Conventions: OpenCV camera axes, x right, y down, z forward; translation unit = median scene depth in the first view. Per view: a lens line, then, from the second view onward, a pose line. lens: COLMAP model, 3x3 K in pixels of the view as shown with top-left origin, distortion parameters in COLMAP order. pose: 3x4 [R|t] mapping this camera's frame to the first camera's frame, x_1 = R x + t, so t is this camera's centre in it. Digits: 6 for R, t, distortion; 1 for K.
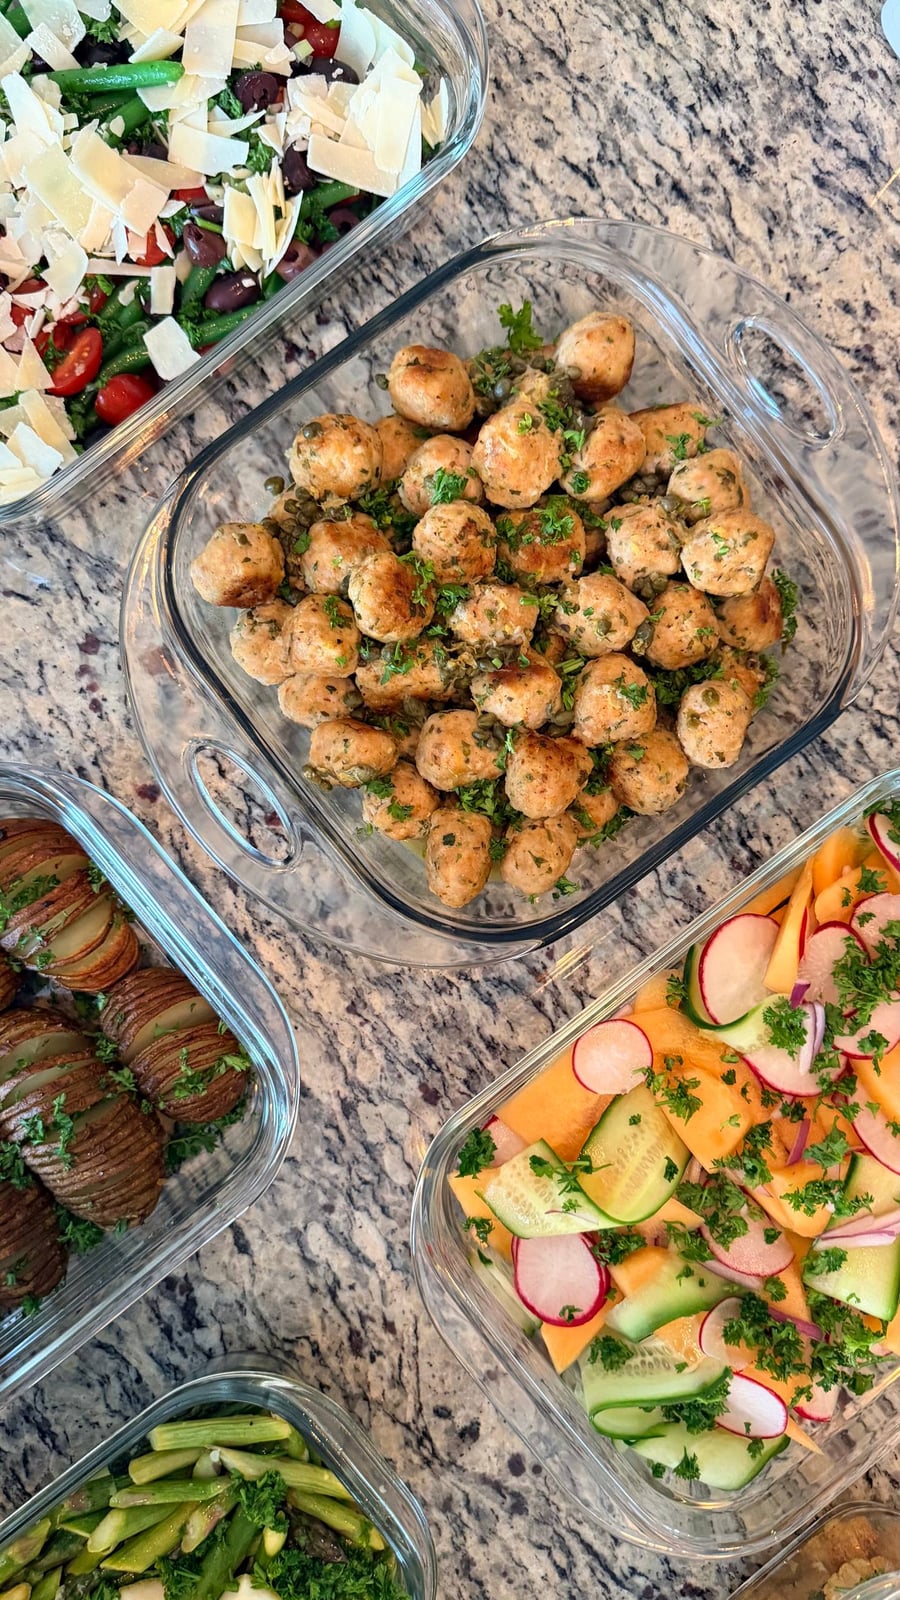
lens RADIAL K [[1254.0, 0, 450.0], [0, 1254.0, 805.0], [0, 0, 1]] dist [0.123815, -0.303259]
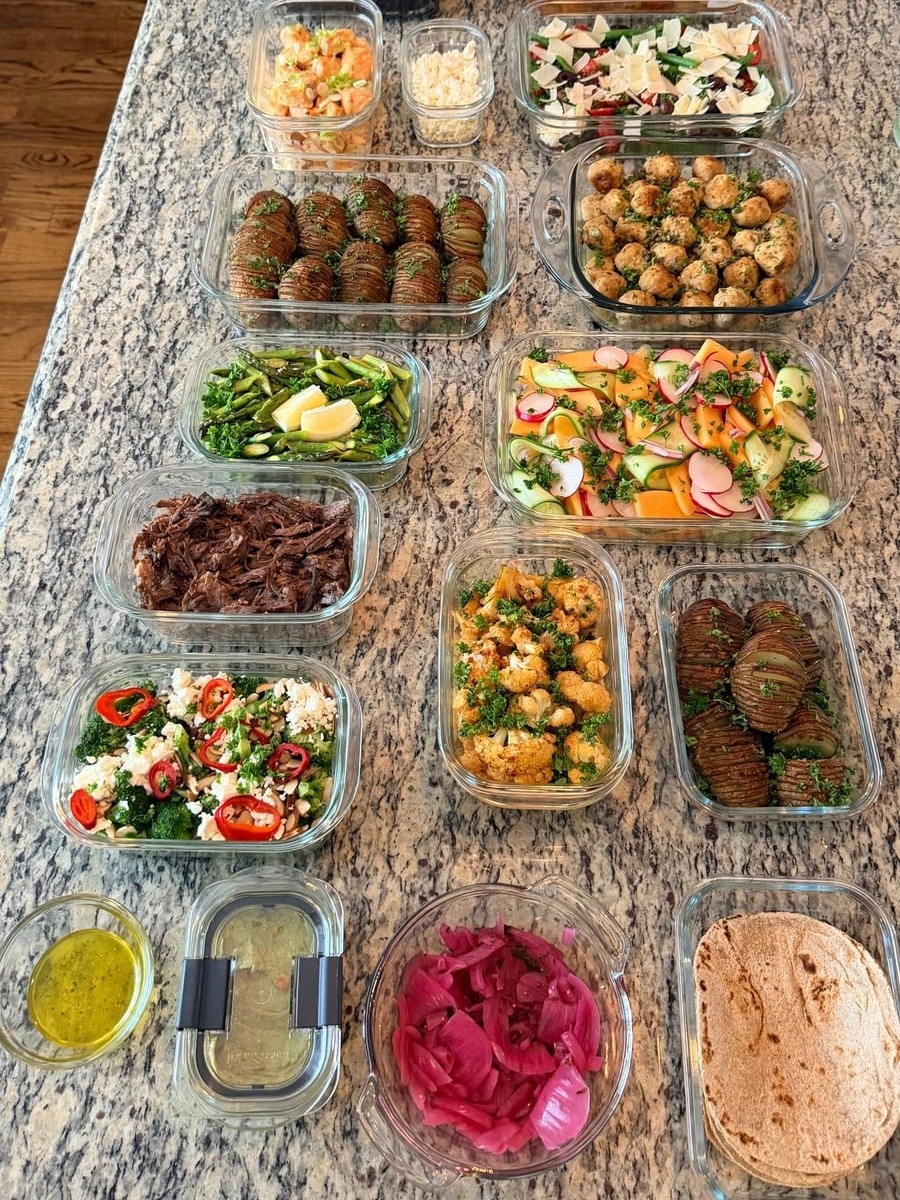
lens RADIAL K [[1130.9, 0, 447.6], [0, 1130.9, 485.0], [0, 0, 1]] dist [0.165450, -0.400148]
pose [[0.760712, 0.521739, -0.386141, 0.794352], [-0.645599, 0.669784, -0.366867, 1.259997], [0.067223, 0.528373, 0.846347, -0.644702]]
